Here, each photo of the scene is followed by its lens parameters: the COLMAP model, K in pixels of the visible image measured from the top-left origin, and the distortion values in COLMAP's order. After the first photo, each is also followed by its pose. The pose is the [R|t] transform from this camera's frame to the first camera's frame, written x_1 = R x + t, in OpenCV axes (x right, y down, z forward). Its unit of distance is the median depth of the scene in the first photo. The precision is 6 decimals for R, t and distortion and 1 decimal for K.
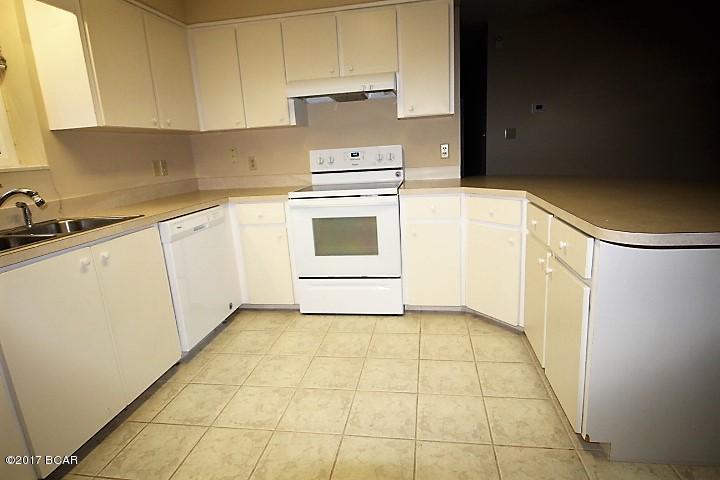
lens RADIAL K [[390.5, 0, 364.1], [0, 390.5, 239.6], [0, 0, 1]] dist [-0.006482, -0.001383]
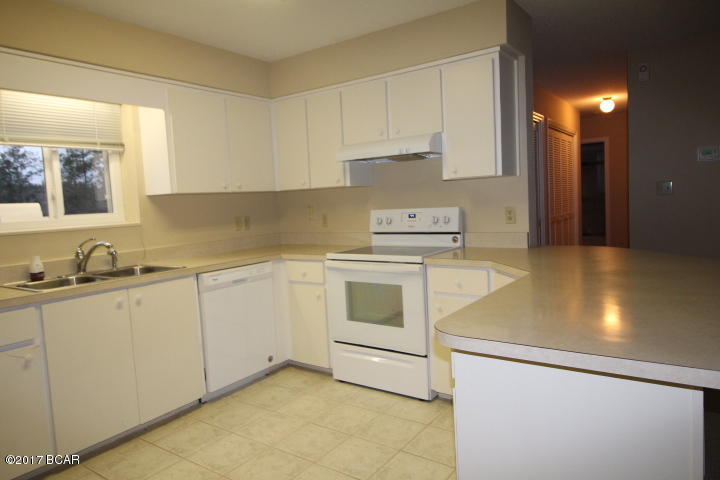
lens RADIAL K [[481.6, 0, 361.6], [0, 481.6, 237.4], [0, 0, 1]] dist [-0.002703, 0.000322]
pose [[0.893213, 0.048737, -0.446984, 0.427929], [-0.103635, 0.989657, -0.099188, -0.046221], [0.437527, 0.134920, 0.889026, -0.069217]]
